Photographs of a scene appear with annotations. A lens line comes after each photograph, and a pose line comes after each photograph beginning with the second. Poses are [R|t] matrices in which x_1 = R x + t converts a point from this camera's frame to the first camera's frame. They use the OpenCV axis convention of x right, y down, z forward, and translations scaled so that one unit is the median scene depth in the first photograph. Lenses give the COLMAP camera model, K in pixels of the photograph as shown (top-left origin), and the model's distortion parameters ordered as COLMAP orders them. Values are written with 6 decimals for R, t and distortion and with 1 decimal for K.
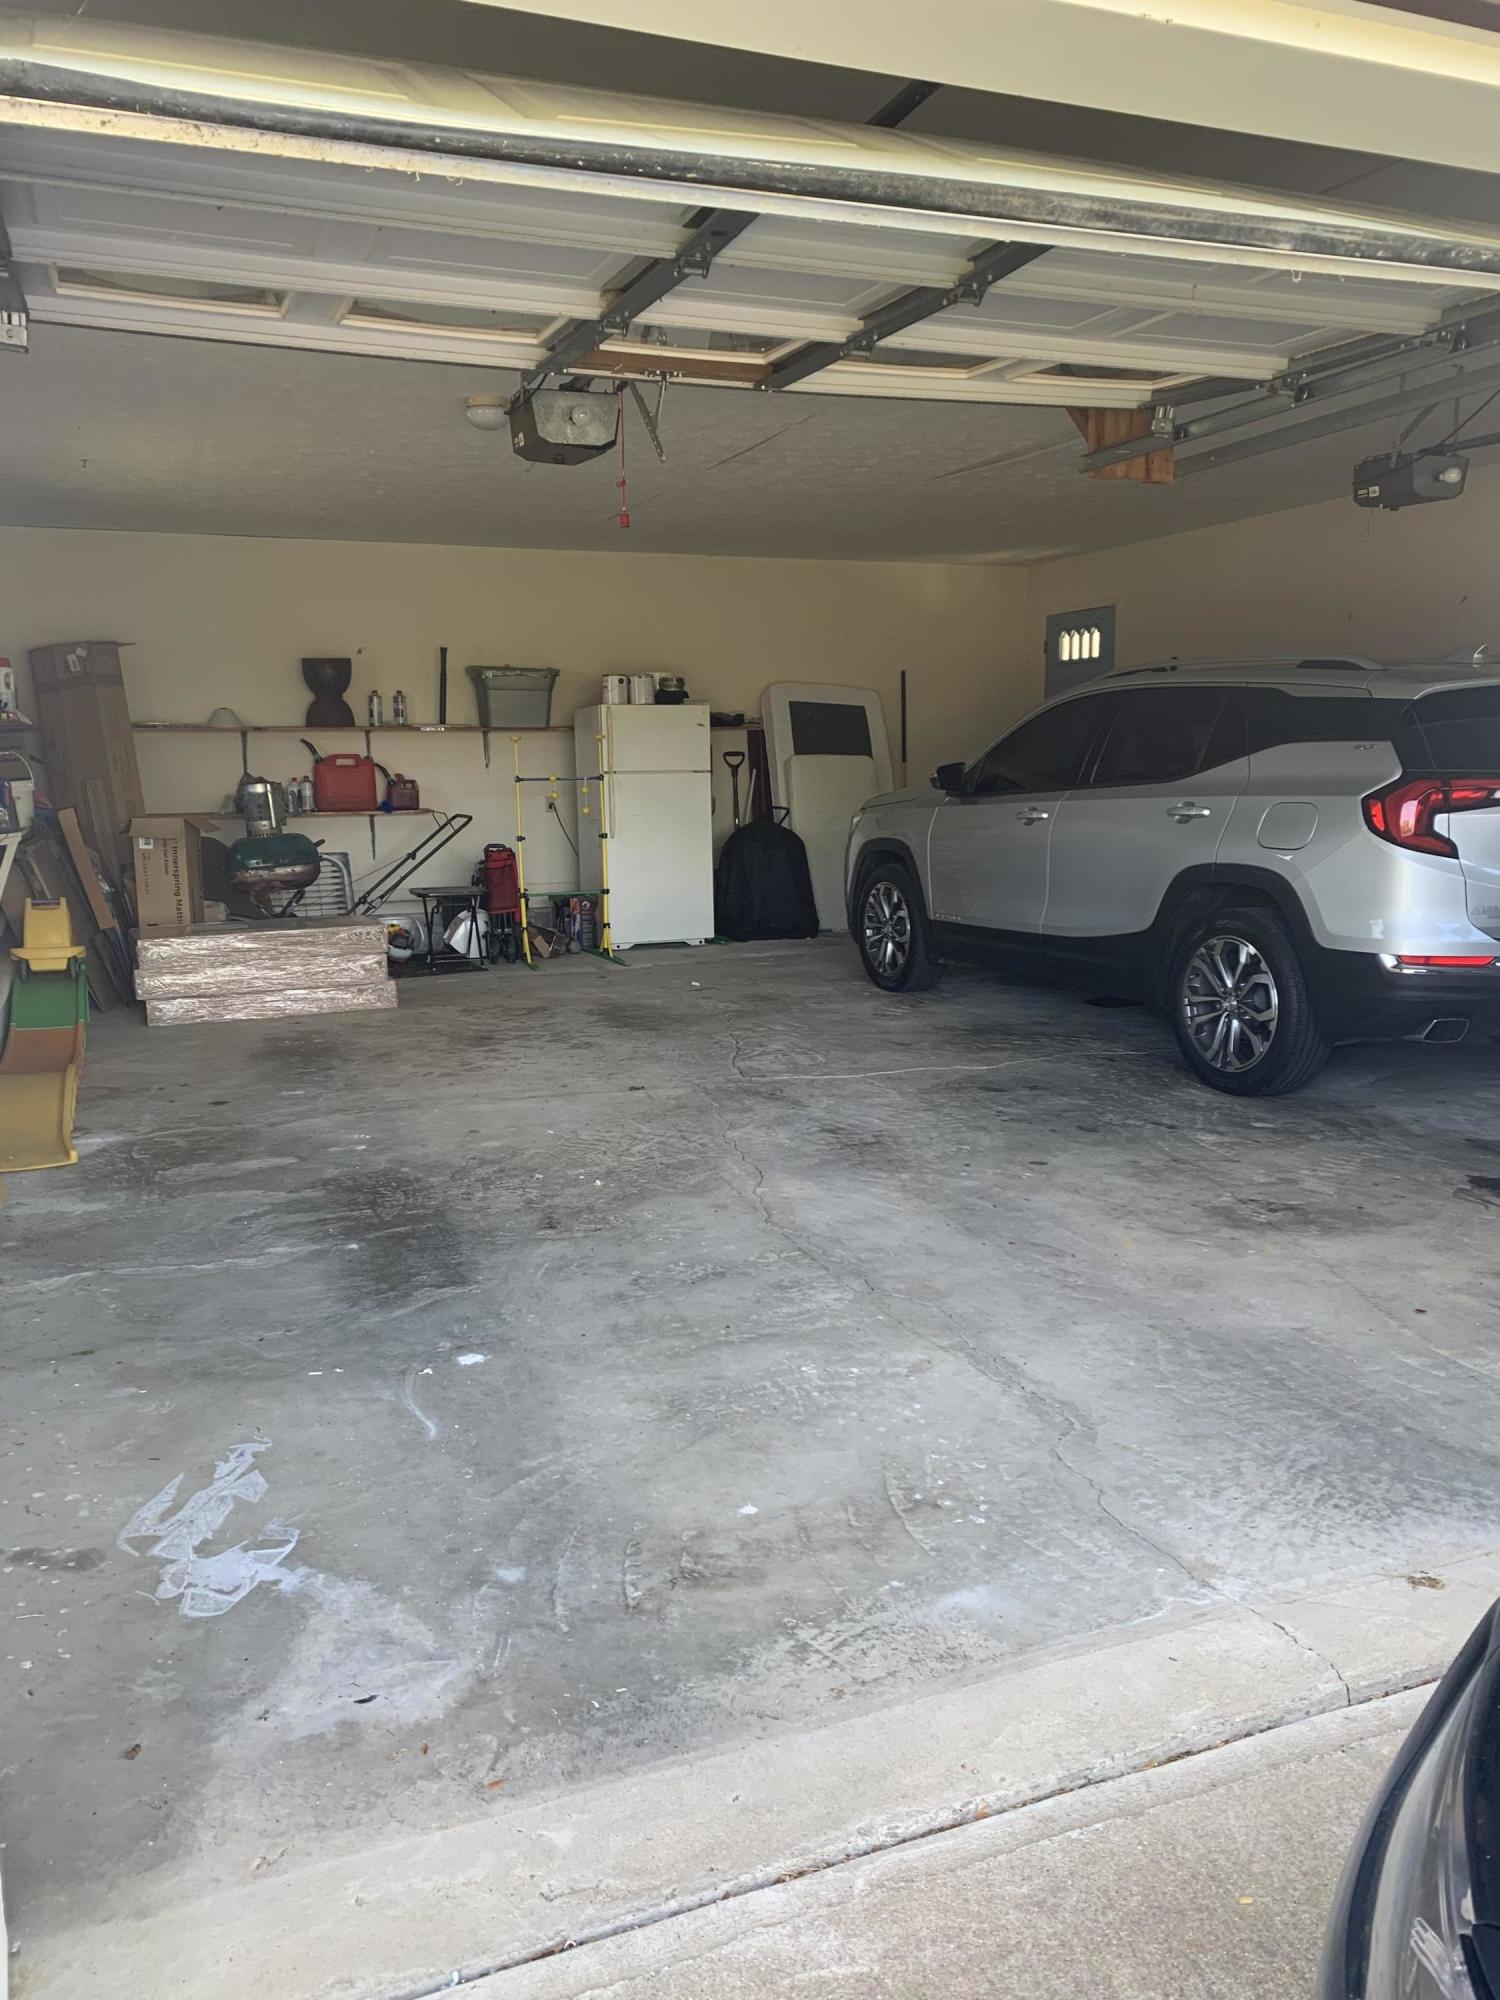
lens RADIAL K [[1491.3, 0, 735.7], [0, 1491.3, 999.4], [0, 0, 1]] dist [0.016147, -0.037907]
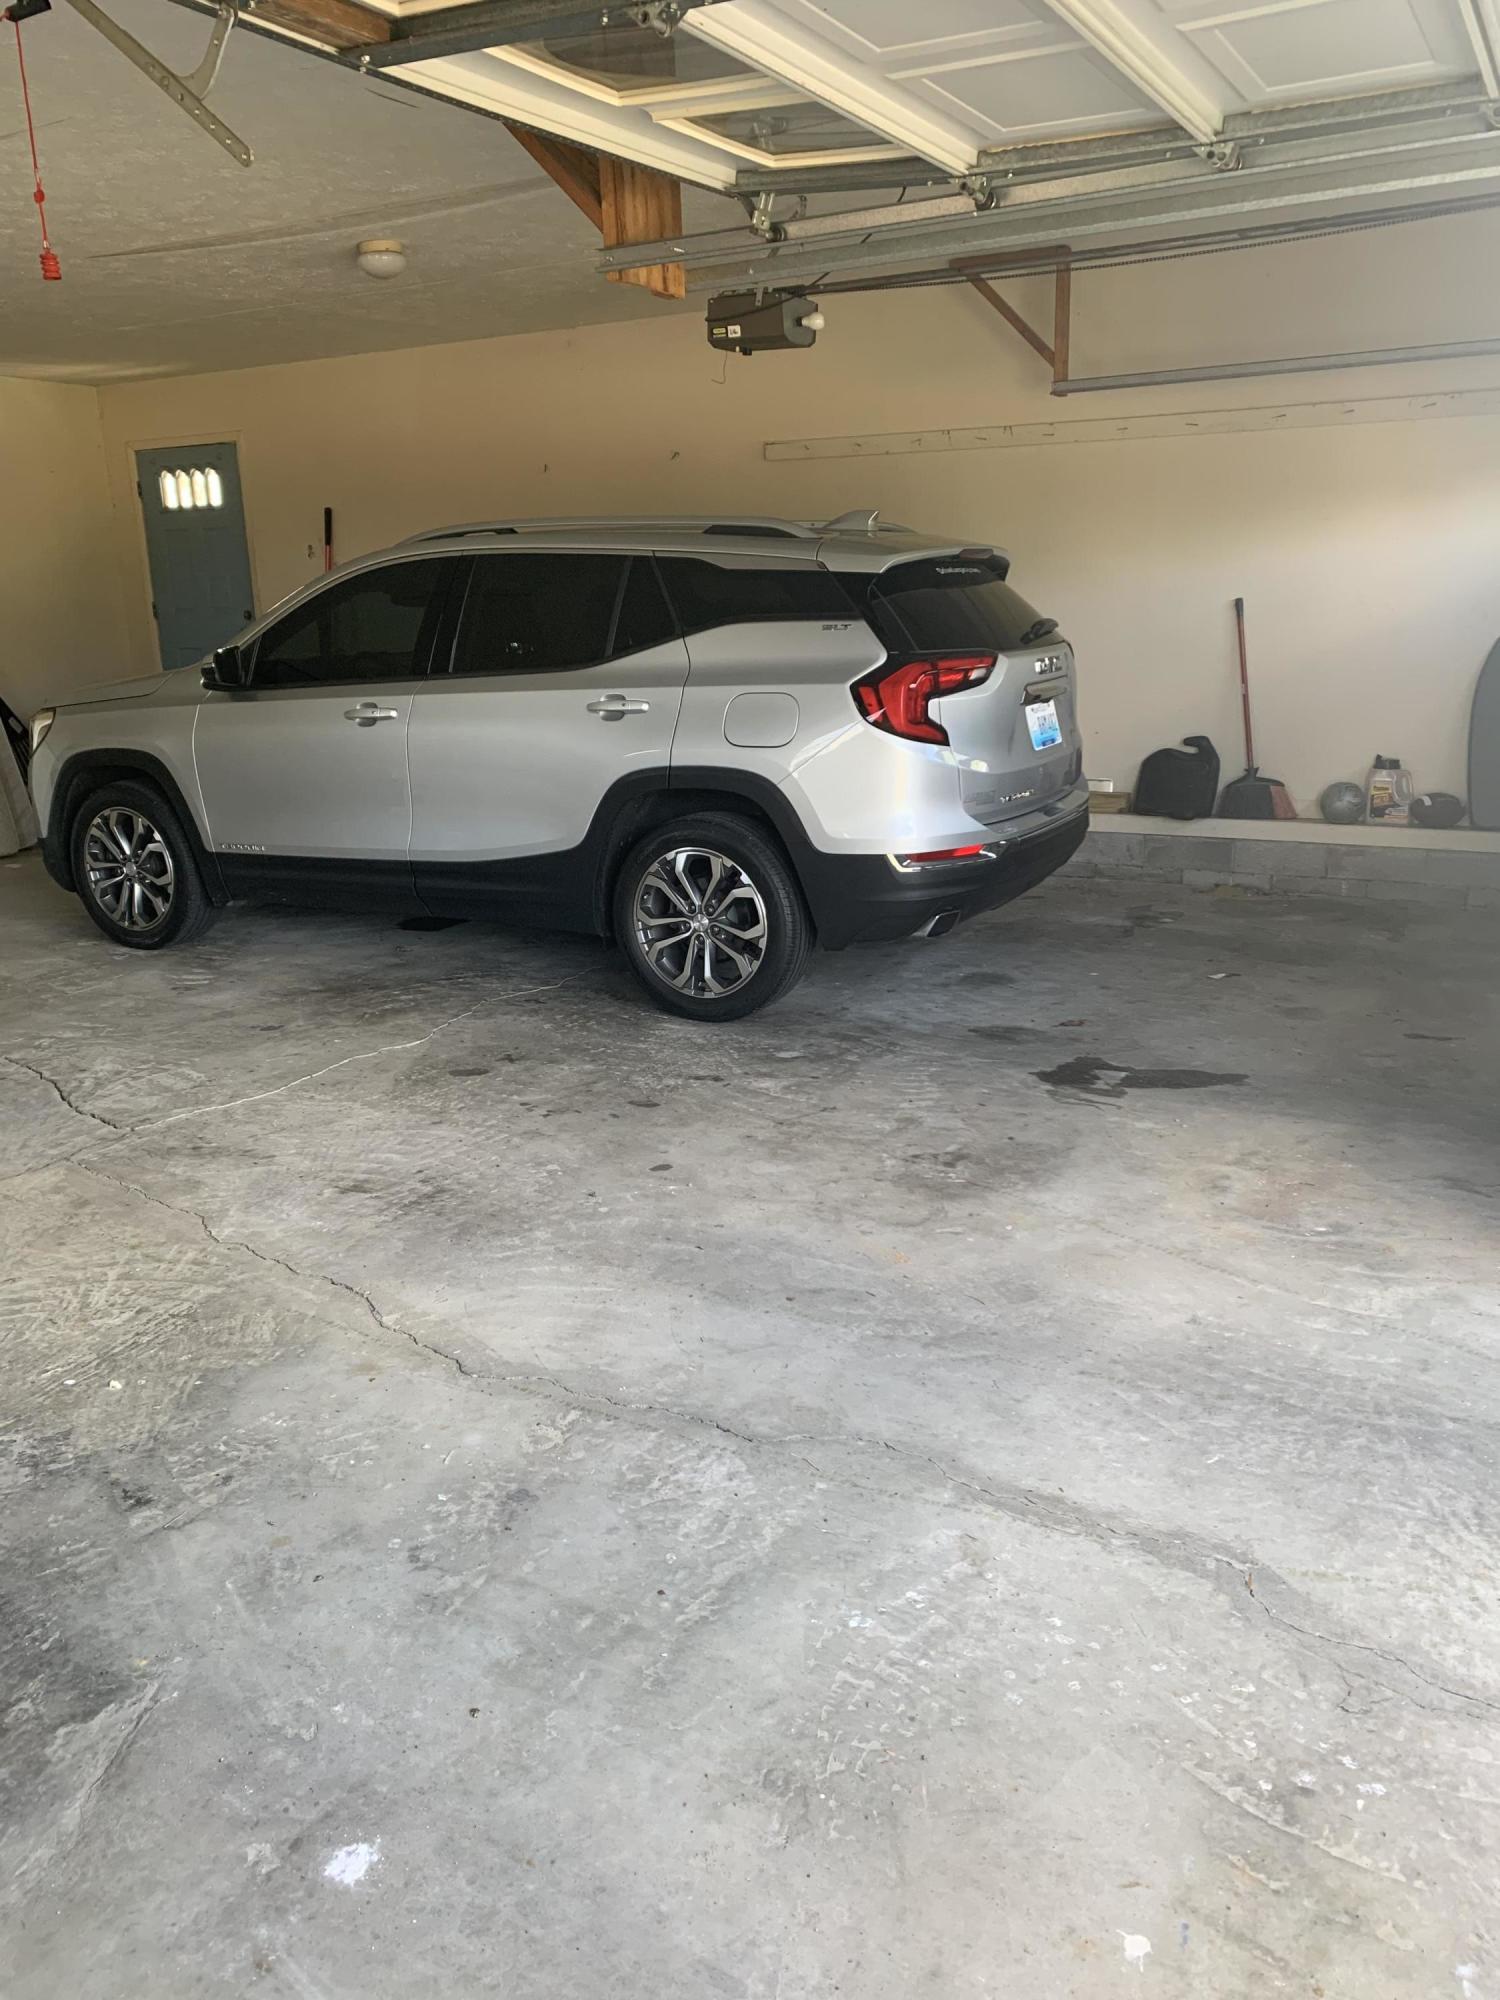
lens RADIAL K [[1491.3, 0, 767.9], [0, 1491.3, 1009.3], [0, 0, 1]] dist [0.016147, -0.037907]
pose [[0.764351, -0.186031, 0.617382, -0.224076], [0.120485, 0.981819, 0.146678, -0.082684], [-0.633444, -0.037728, 0.772868, 0.330564]]
